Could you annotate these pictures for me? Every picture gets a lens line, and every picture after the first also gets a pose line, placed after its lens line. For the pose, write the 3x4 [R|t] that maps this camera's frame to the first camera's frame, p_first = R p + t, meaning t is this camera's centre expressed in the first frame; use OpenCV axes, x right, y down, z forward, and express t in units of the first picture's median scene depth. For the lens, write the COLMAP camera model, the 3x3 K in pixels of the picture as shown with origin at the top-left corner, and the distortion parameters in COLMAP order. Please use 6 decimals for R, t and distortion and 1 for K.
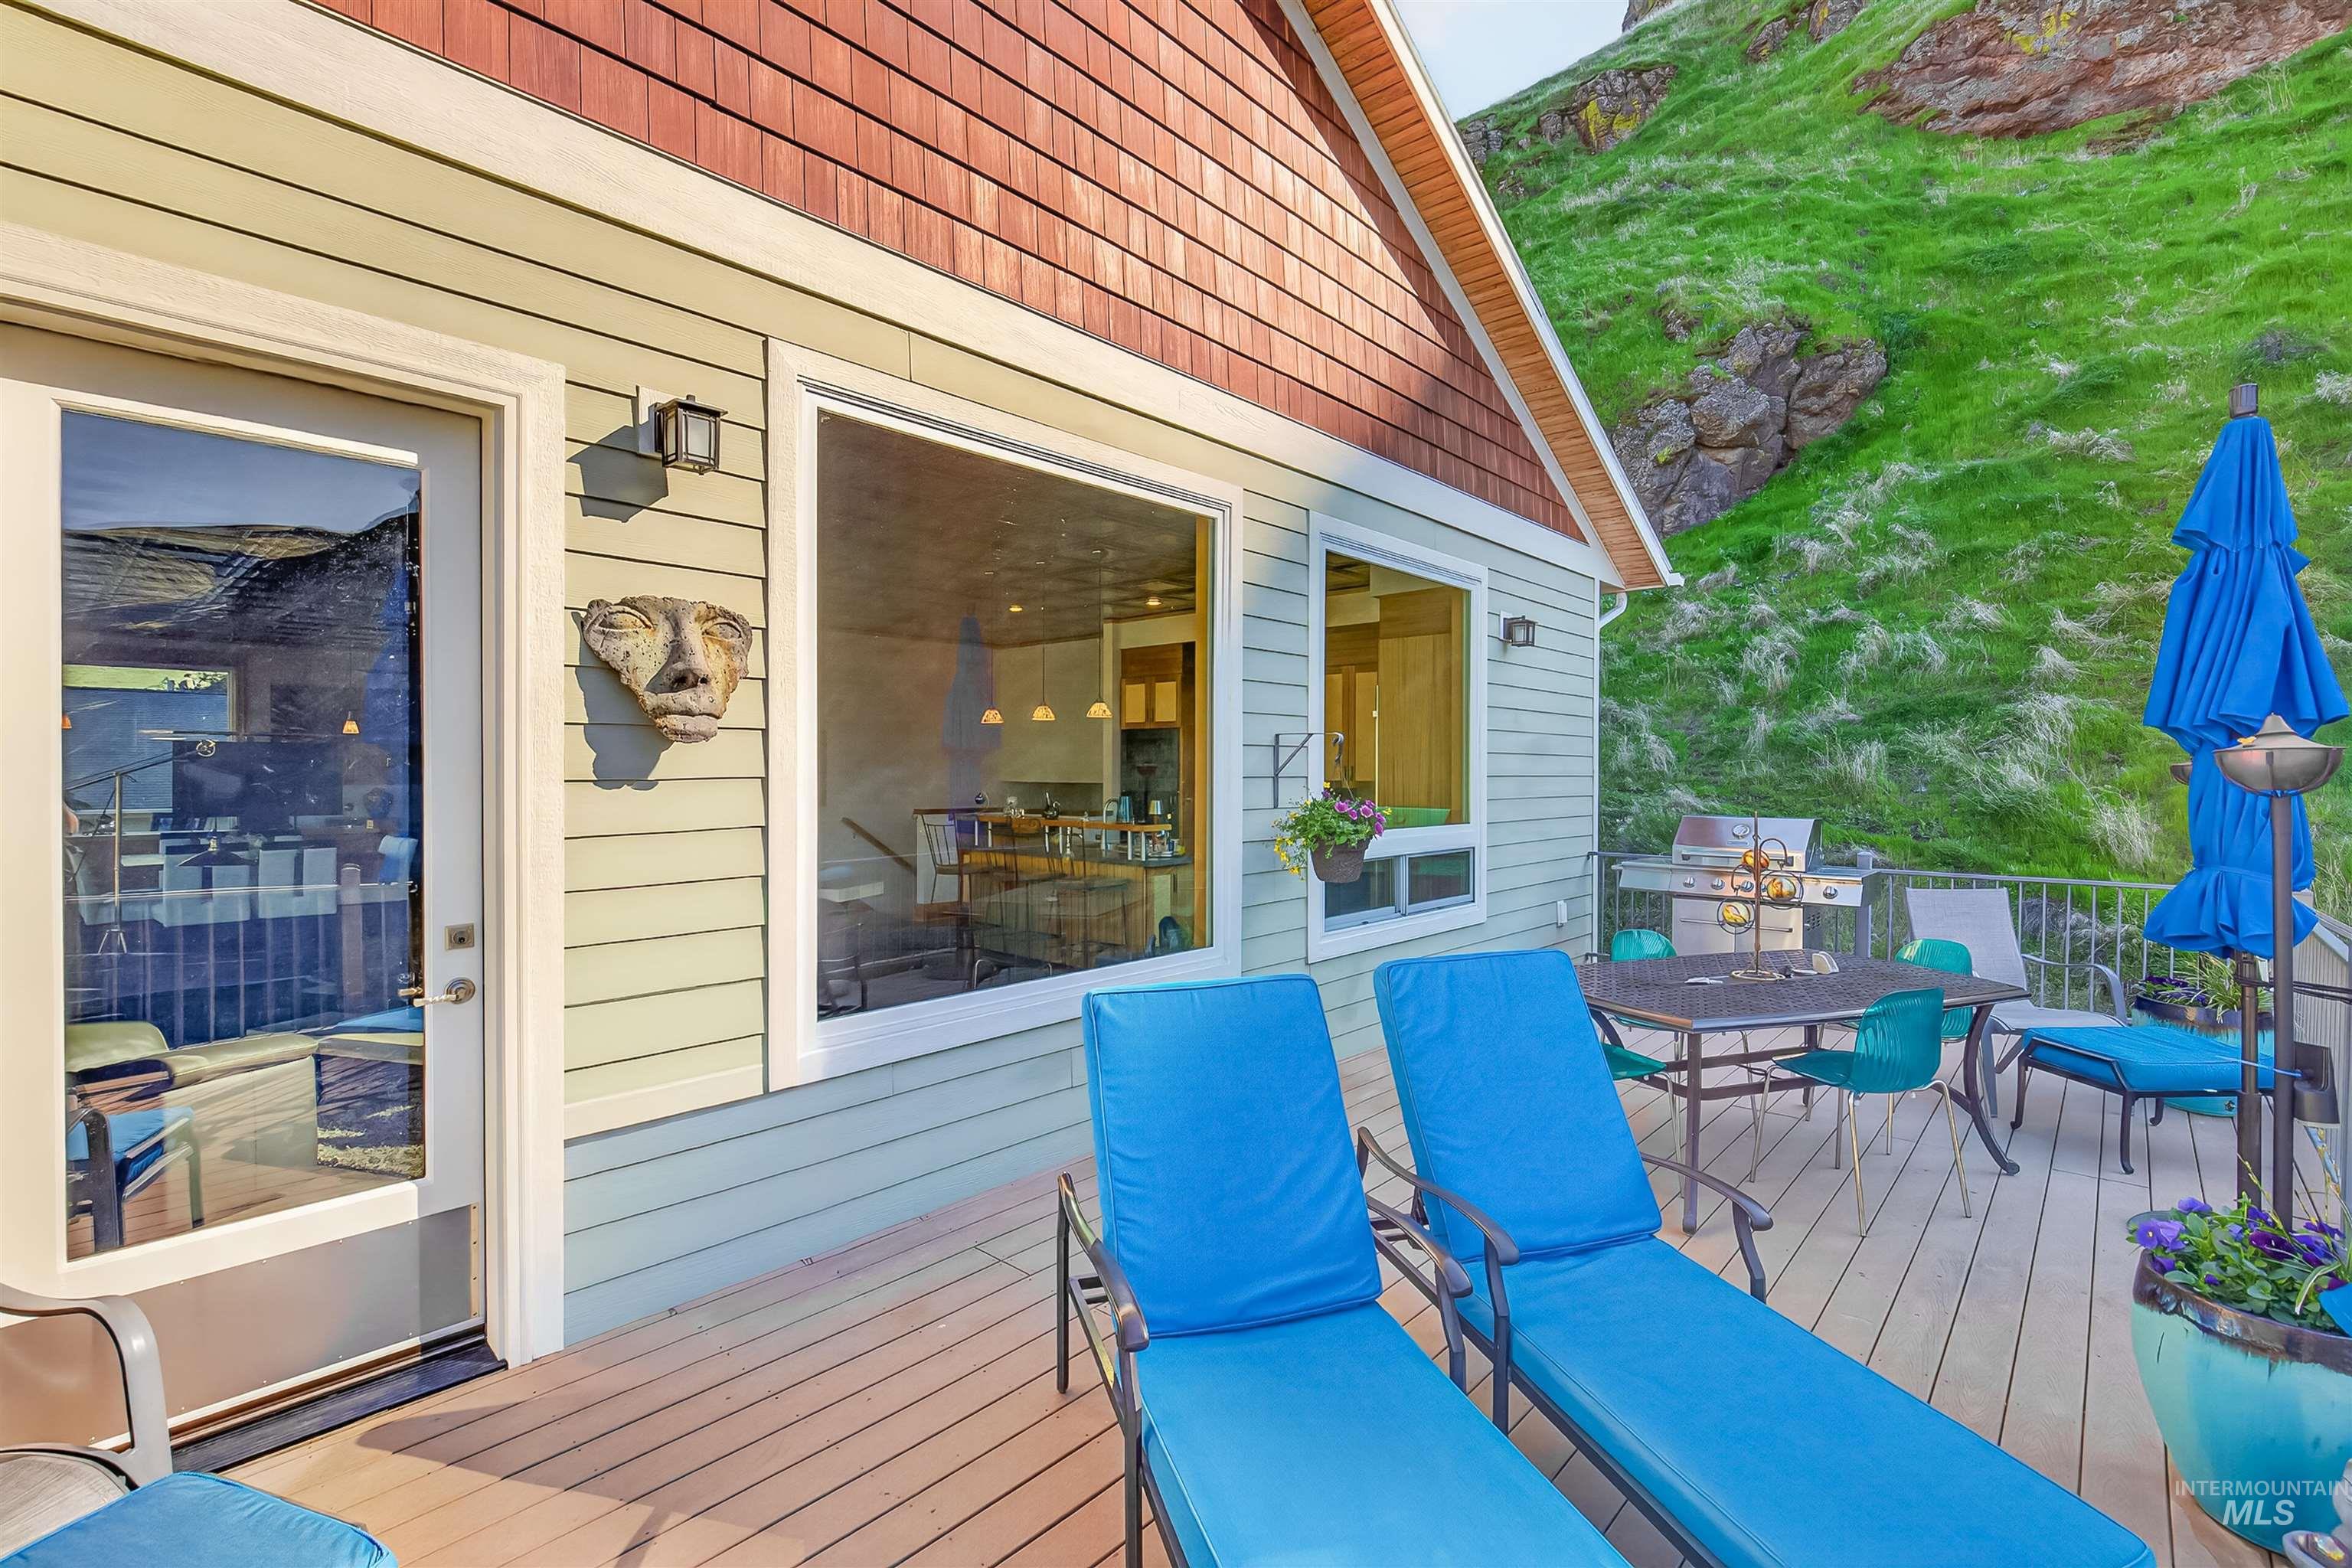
lens RADIAL K [[1049.0, 0, 1181.1], [0, 1049.0, 775.2], [0, 0, 1]] dist [-0.002255, 0.000257]
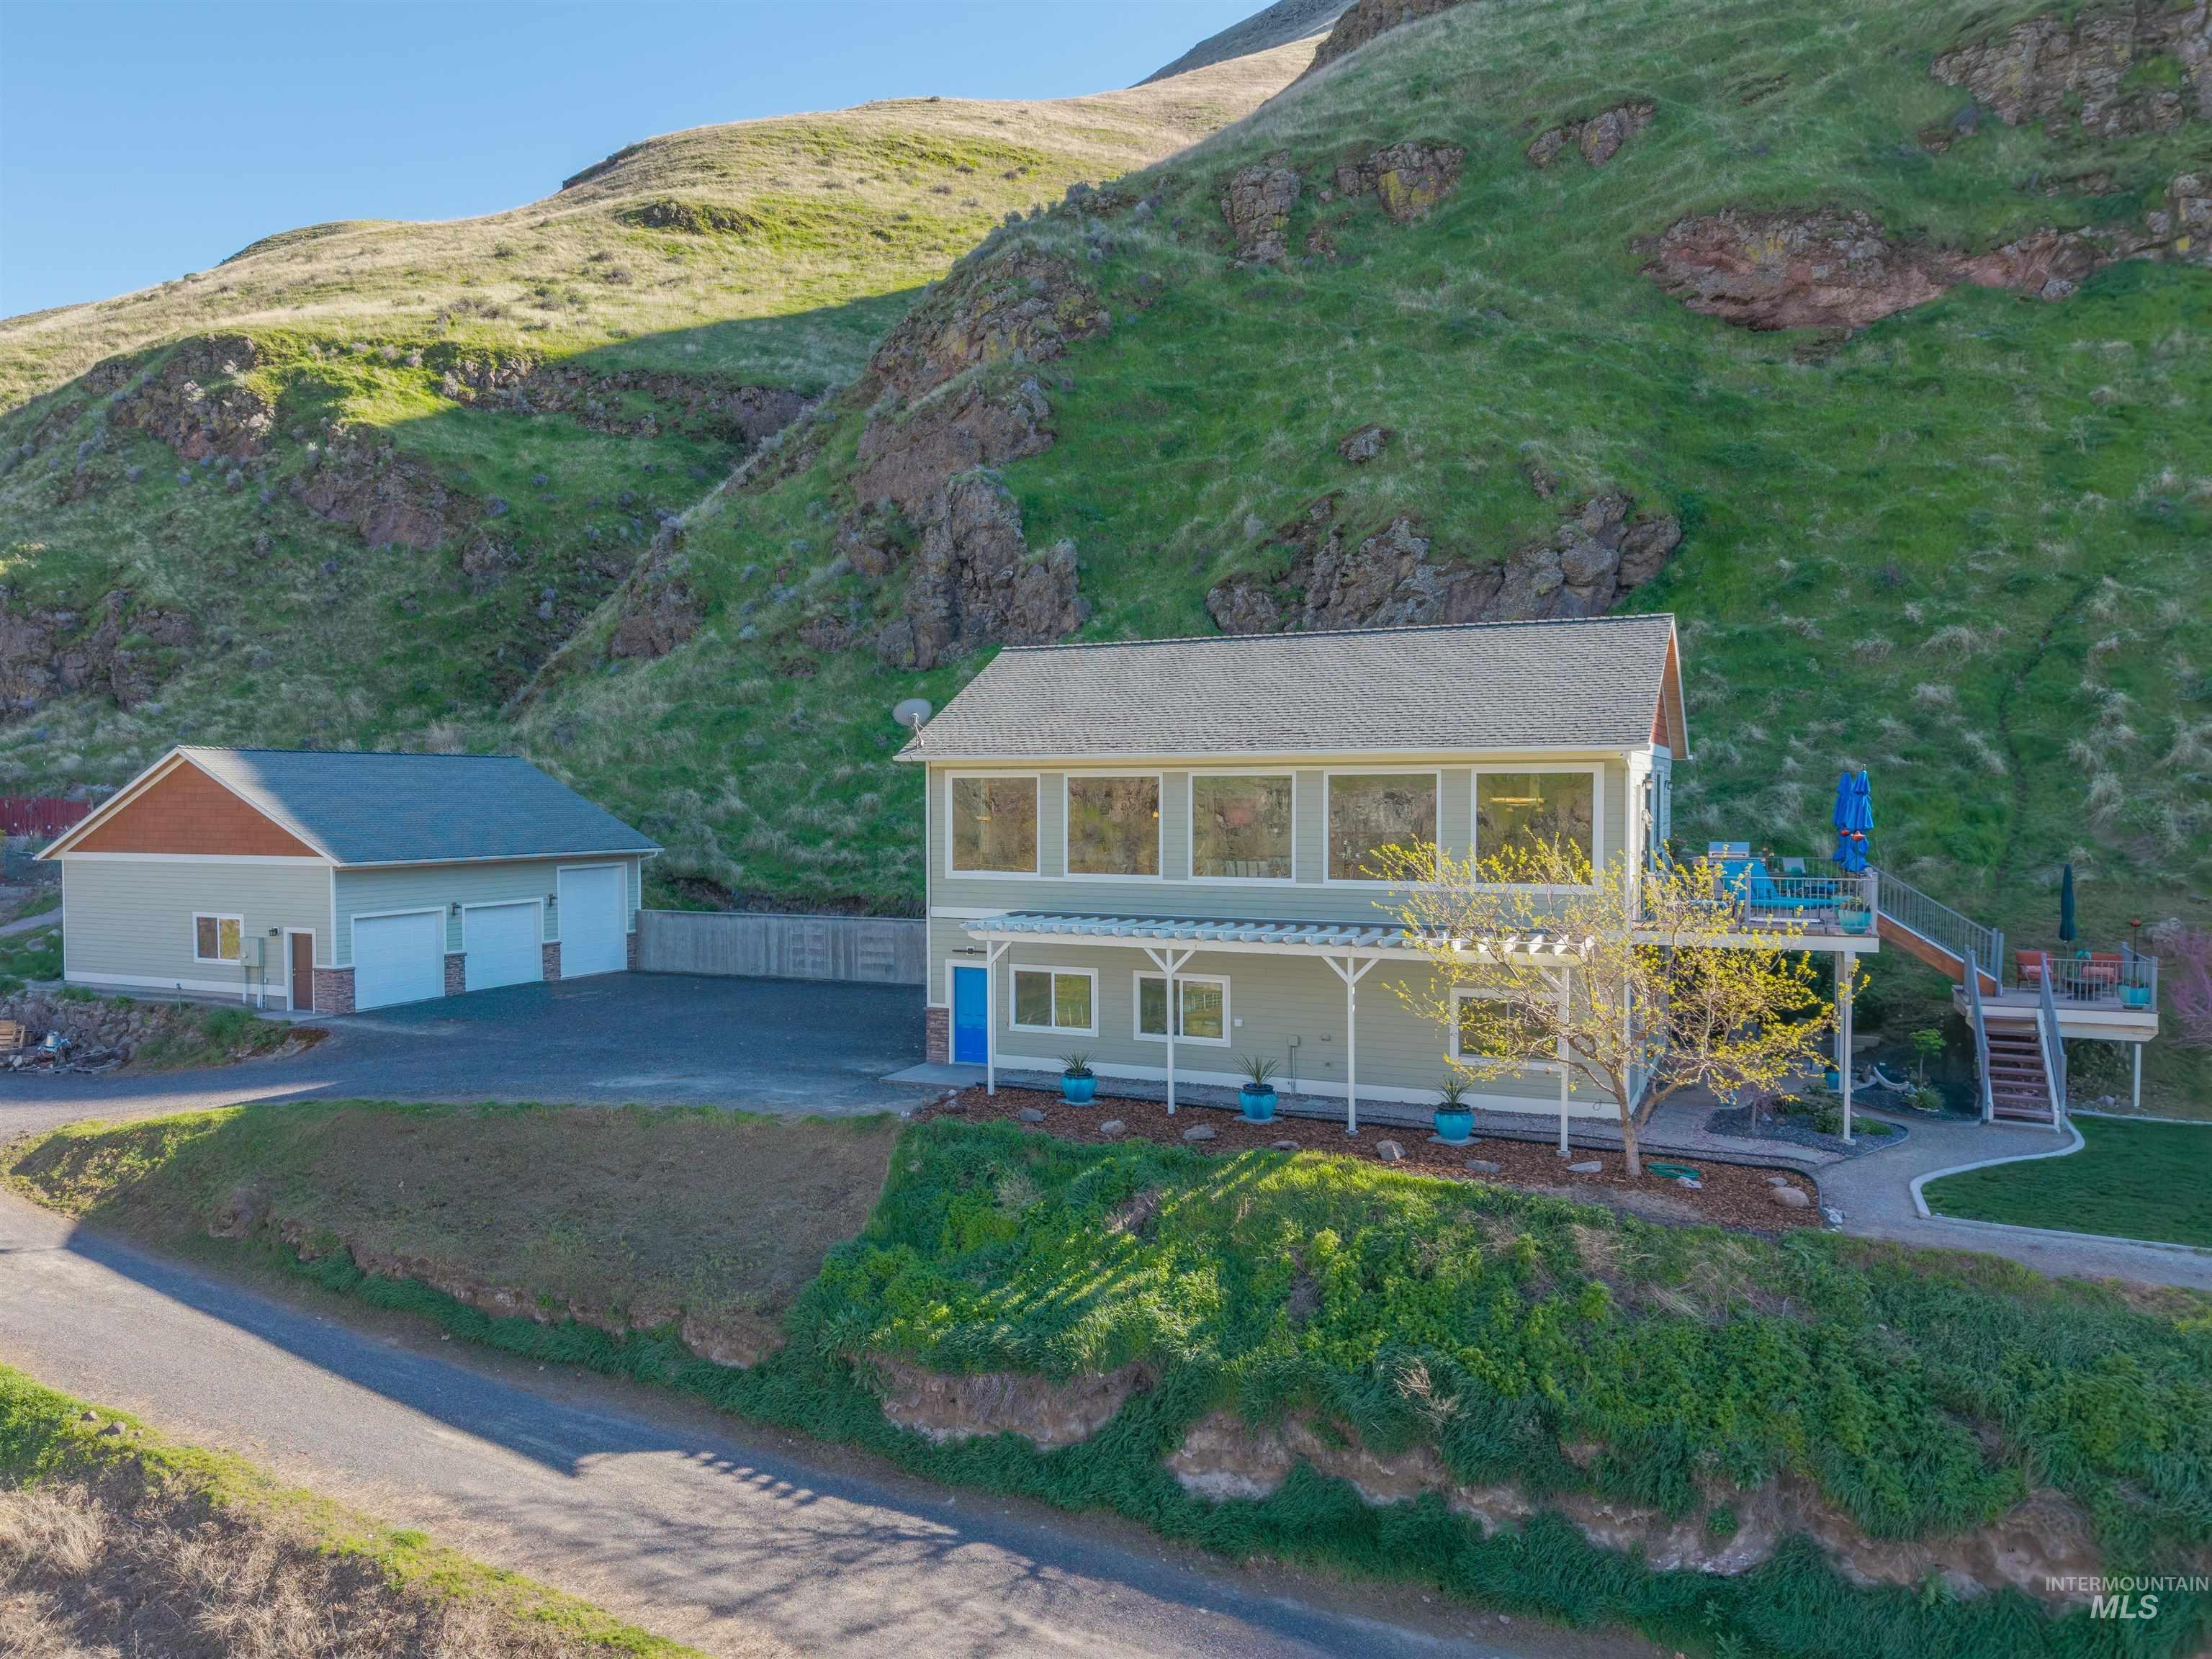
lens RADIAL K [[1620.2, 0, 975.3], [0, 1620.2, 833.1], [0, 0, 1]] dist [0.002884, -0.000175]
pose [[0.965320, -0.012939, 0.260750, -0.843580], [0.007291, 0.999718, 0.022614, -0.032989], [-0.260969, -0.019929, 0.965142, -0.903120]]
